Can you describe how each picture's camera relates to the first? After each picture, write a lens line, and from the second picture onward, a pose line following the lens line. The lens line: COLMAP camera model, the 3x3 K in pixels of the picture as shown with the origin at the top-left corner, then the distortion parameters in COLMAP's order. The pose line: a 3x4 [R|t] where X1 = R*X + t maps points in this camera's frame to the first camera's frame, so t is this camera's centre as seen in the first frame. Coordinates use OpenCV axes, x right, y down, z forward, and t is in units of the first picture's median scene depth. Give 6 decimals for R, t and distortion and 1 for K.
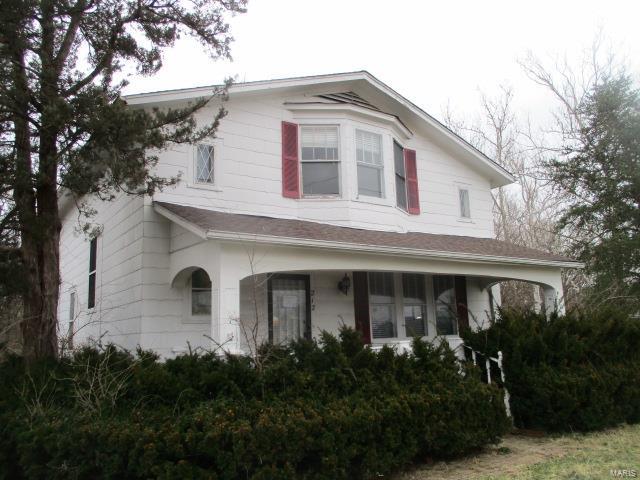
lens RADIAL K [[508.2, 0, 320.0], [0, 508.2, 240.0], [0, 0, 1]] dist [-0.061883, 0.004685]
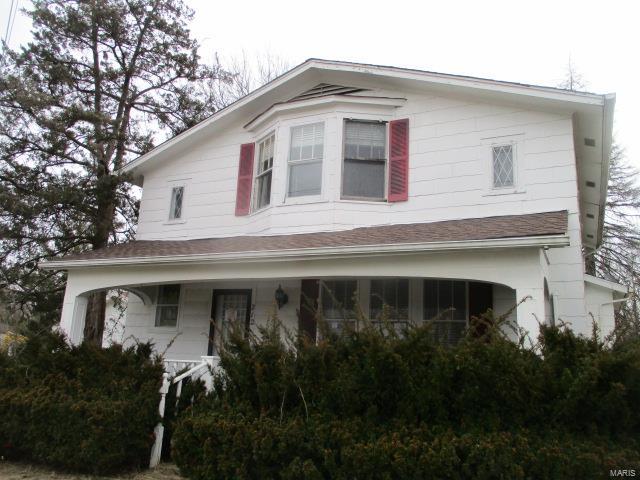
lens RADIAL K [[508.2, 0, 320.0], [0, 508.2, 240.0], [0, 0, 1]] dist [-0.061883, 0.004685]
pose [[0.542960, -0.127564, -0.830013, 0.803251], [0.097326, 0.991293, -0.088685, 0.067374], [0.834100, -0.032630, 0.550648, 0.508681]]
